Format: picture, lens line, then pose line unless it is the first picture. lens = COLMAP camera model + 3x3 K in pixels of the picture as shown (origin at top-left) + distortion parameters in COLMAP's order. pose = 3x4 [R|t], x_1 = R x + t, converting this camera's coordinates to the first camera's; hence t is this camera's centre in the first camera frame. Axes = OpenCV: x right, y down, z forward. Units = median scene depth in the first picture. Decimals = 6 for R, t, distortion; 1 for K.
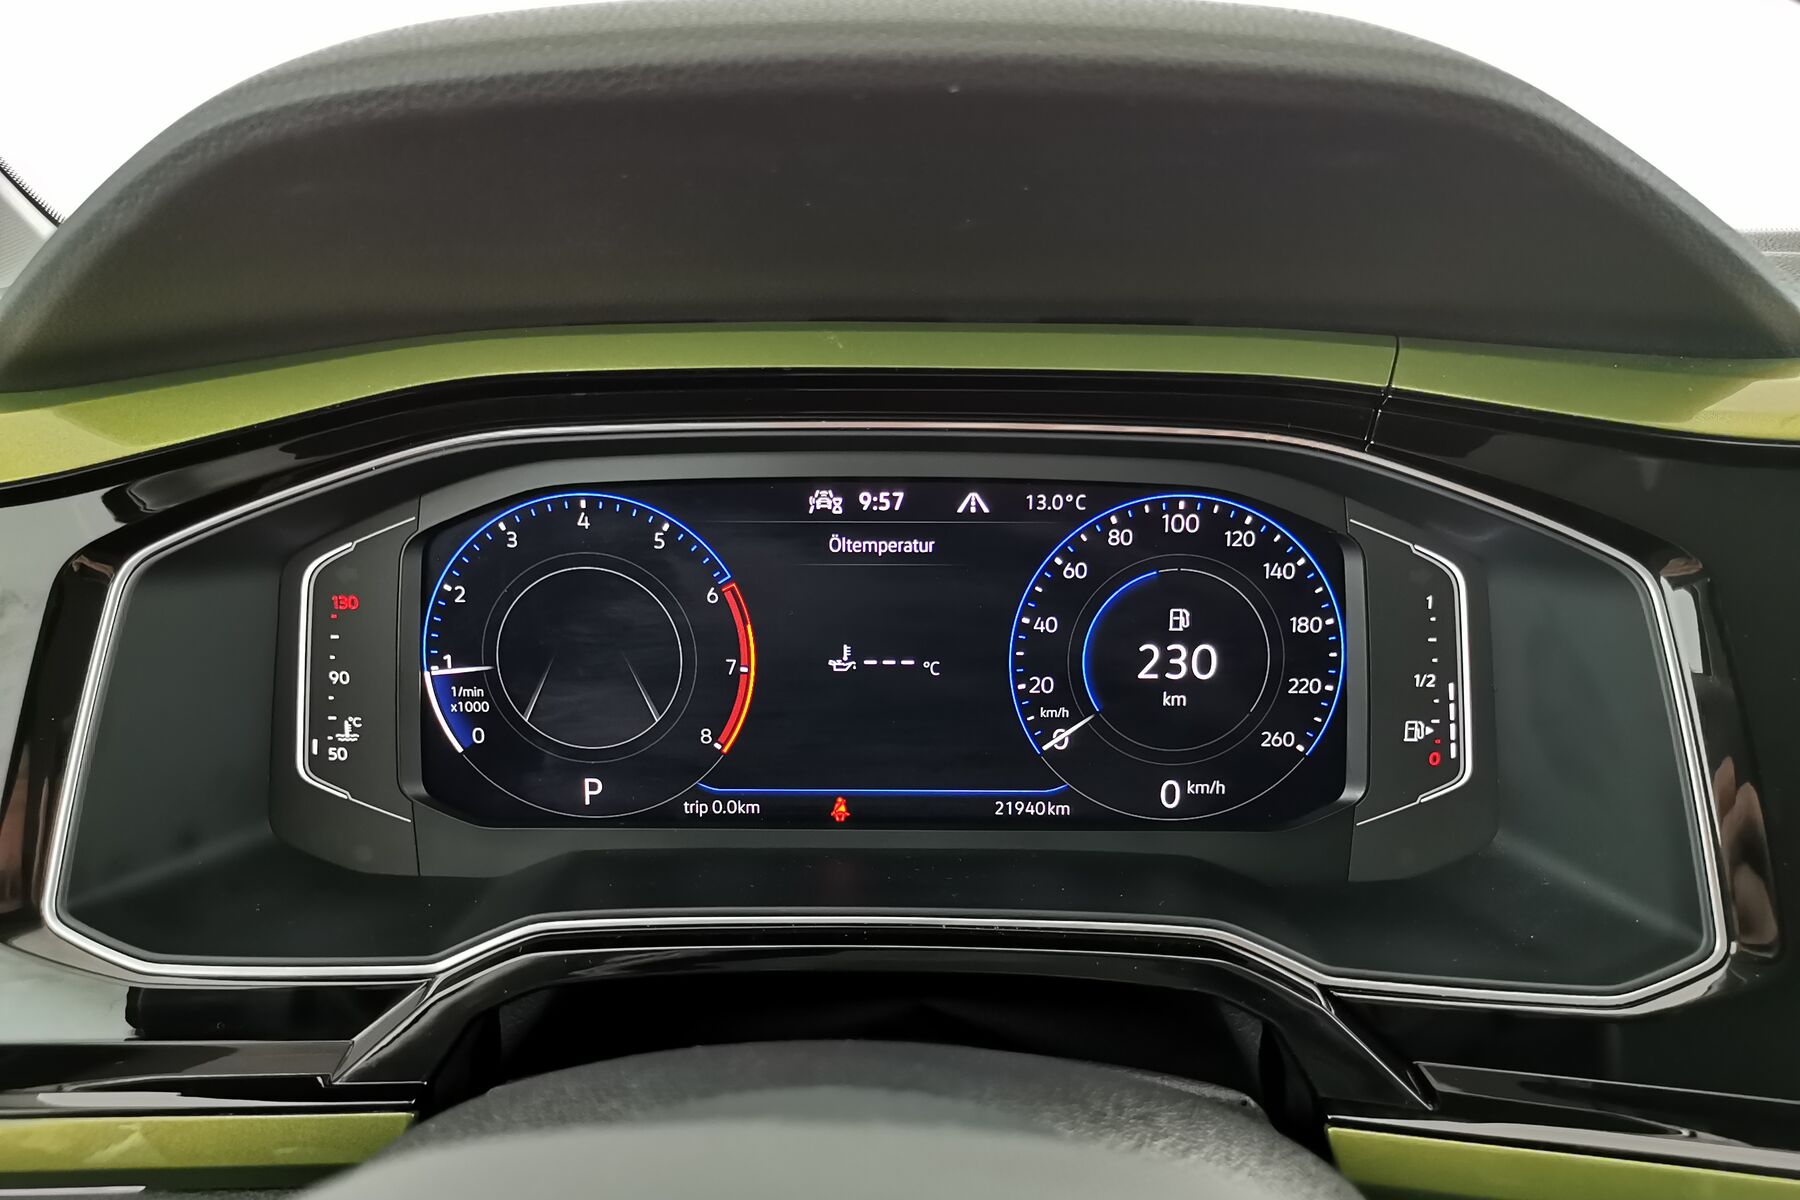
lens RADIAL K [[1417.2, 0, 894.0], [0, 1417.2, 605.4], [0, 0, 1]] dist [0.012242, -0.003887]
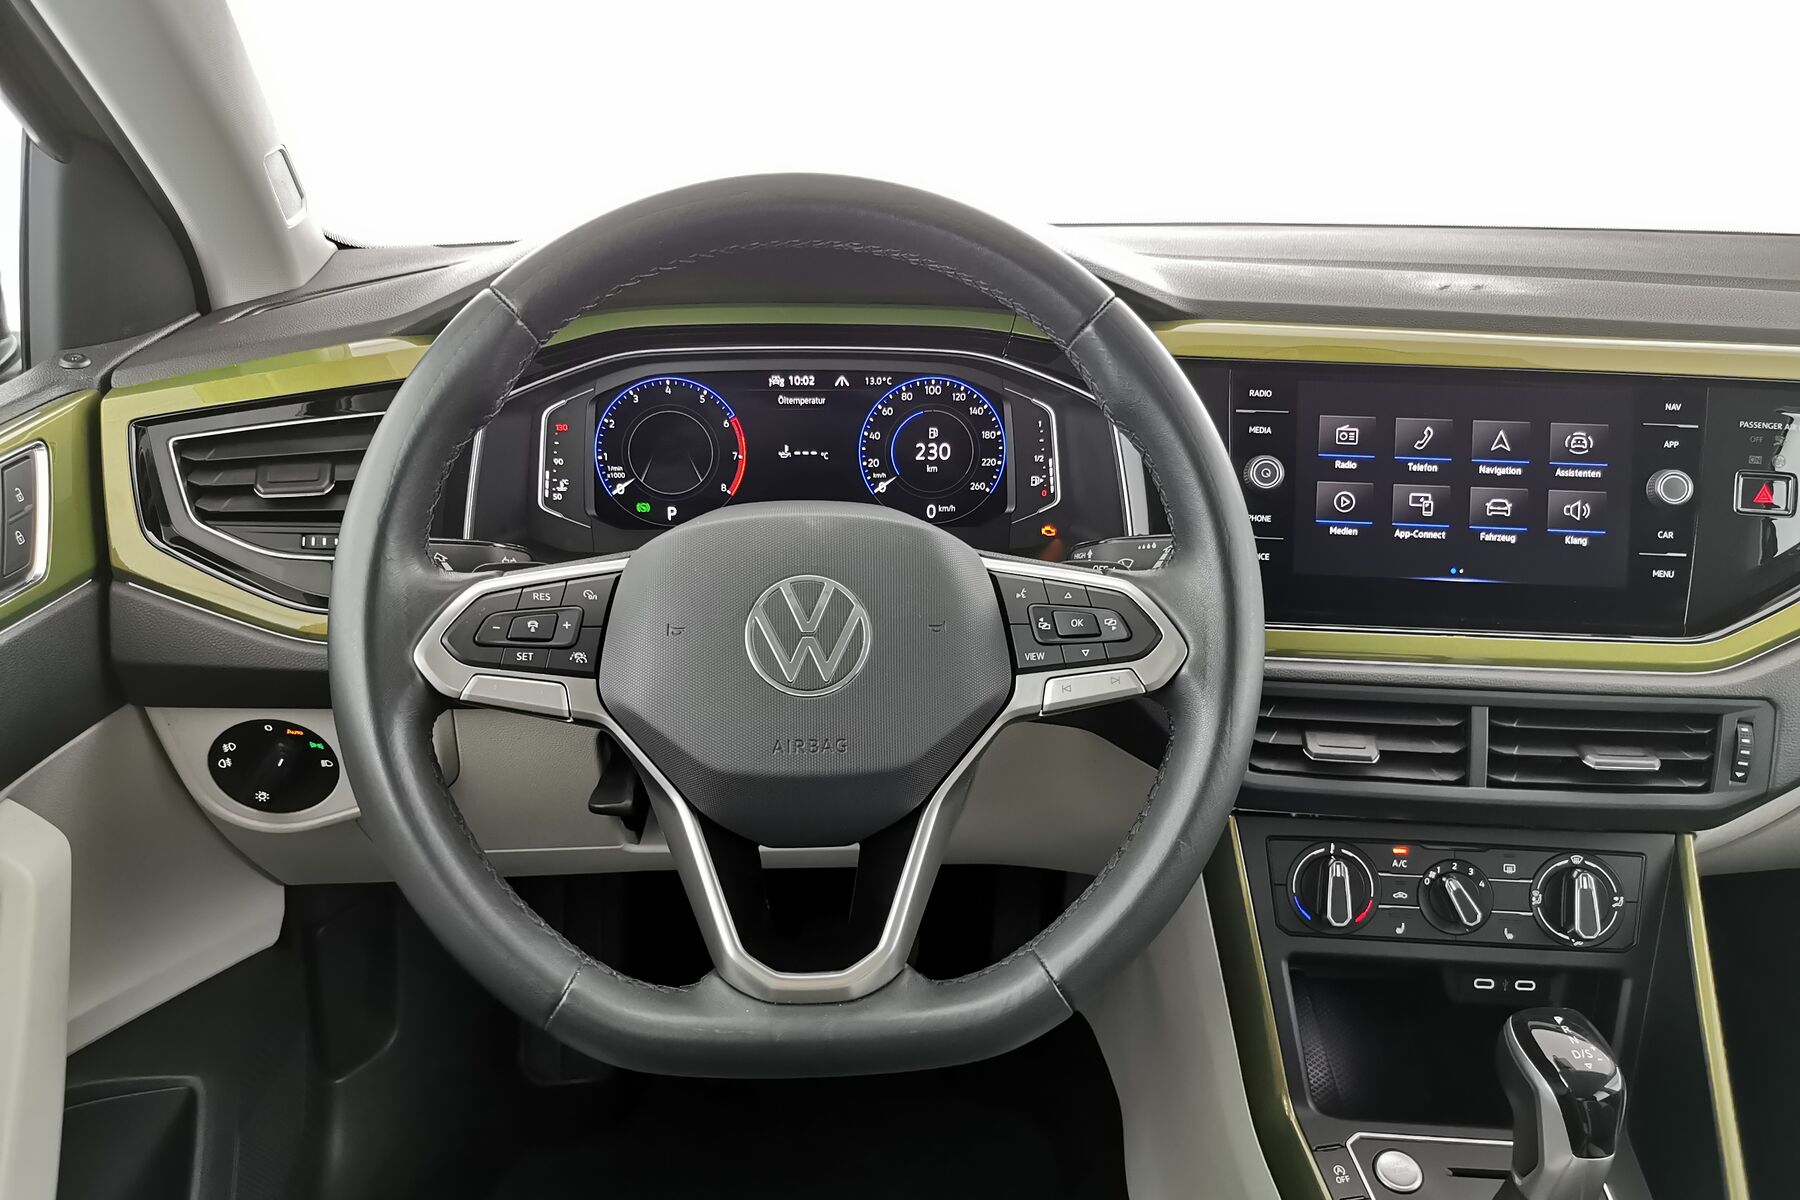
lens RADIAL K [[1417.2, 0, 887.2], [0, 1417.2, 587.4], [0, 0, 1]] dist [0.012242, -0.003887]
pose [[0.996141, -0.016525, 0.086197, -0.072348], [0.011014, 0.997887, 0.064028, 0.111400], [-0.087073, -0.062831, 0.994219, -1.269951]]
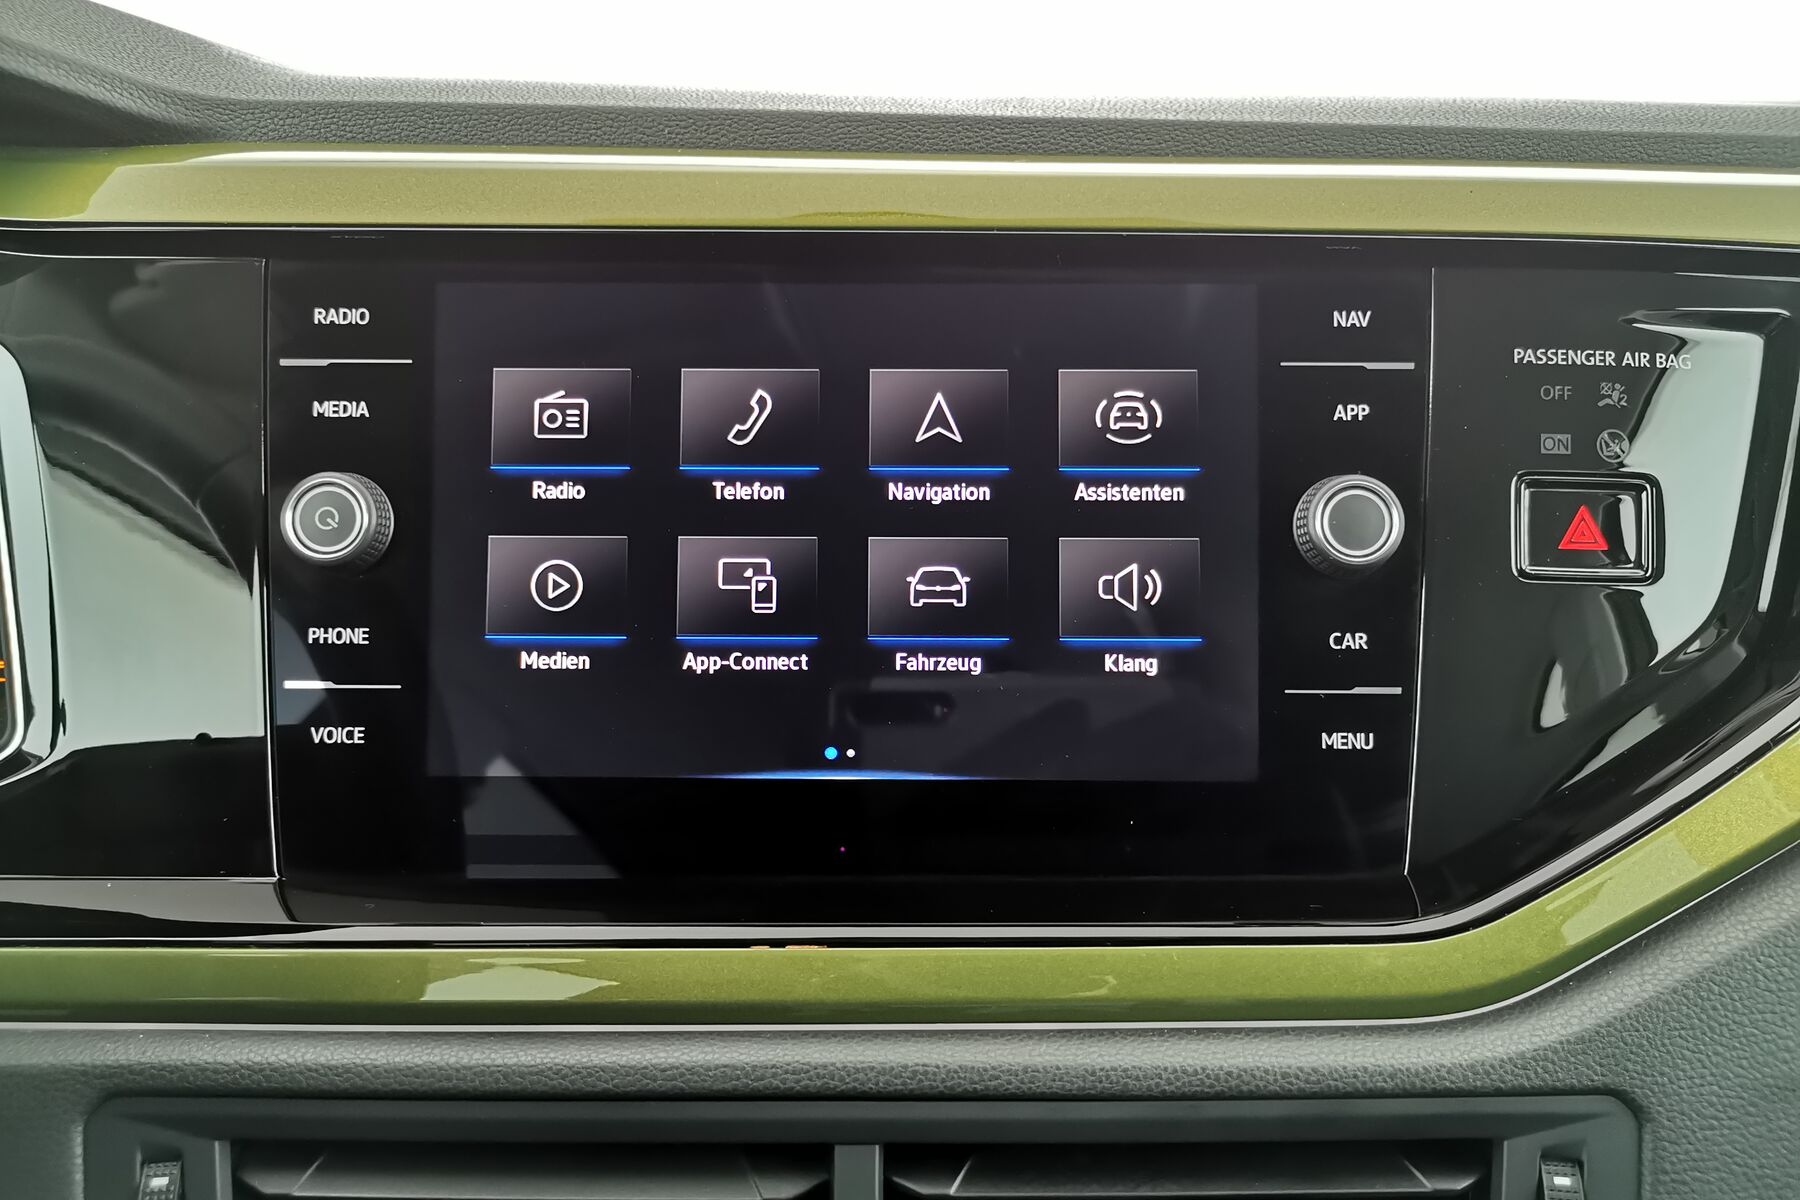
lens RADIAL K [[1417.2, 0, 903.8], [0, 1417.2, 601.7], [0, 0, 1]] dist [0.012242, -0.003887]
pose [[0.986246, -0.050965, 0.157228, 0.861628], [0.046945, 0.998471, 0.029179, 0.121891], [-0.158475, -0.021396, 0.987131, -0.062713]]
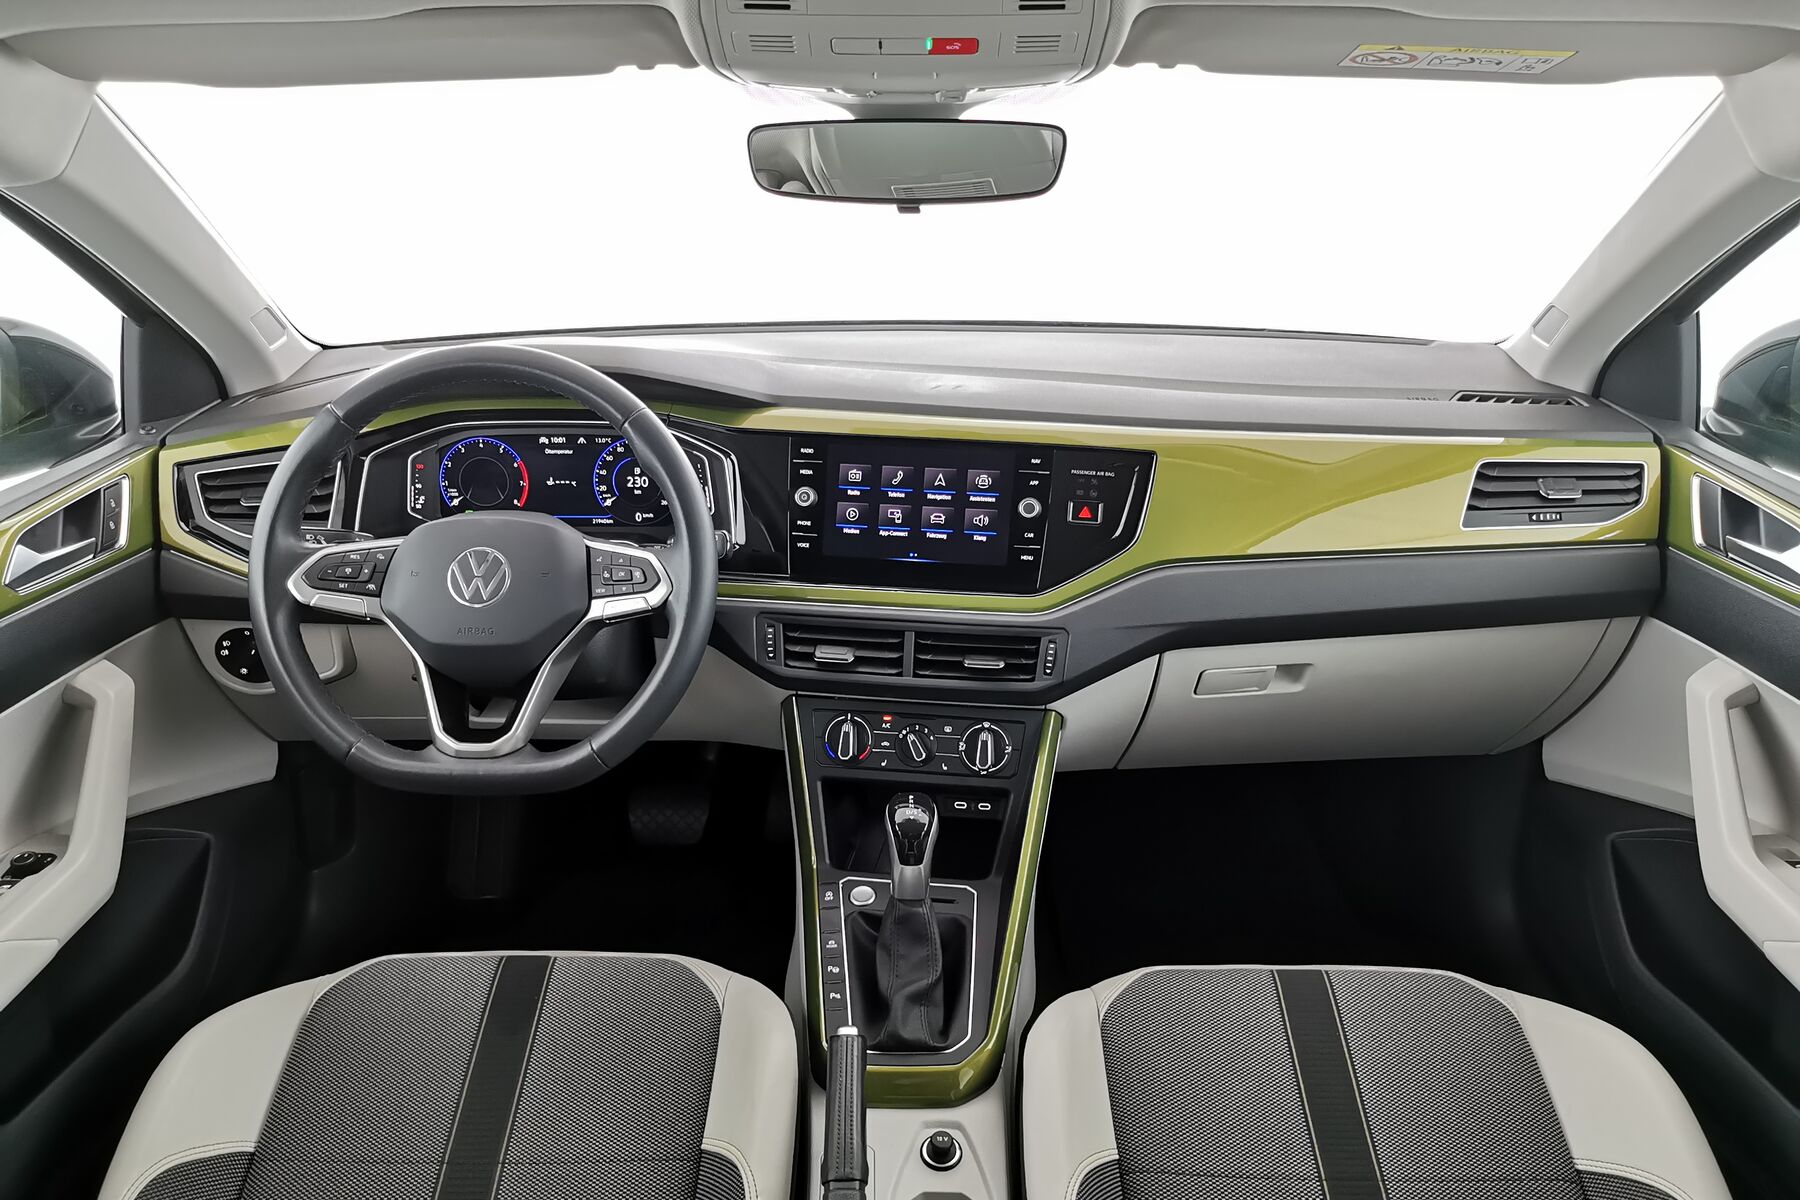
lens RADIAL K [[1417.2, 0, 904.2], [0, 1417.2, 593.5], [0, 0, 1]] dist [0.012242, -0.003887]
pose [[0.999967, -0.001609, 0.007934, 0.896553], [0.001118, 0.998107, 0.061483, 0.106819], [-0.008018, -0.061472, 0.998077, -2.874818]]
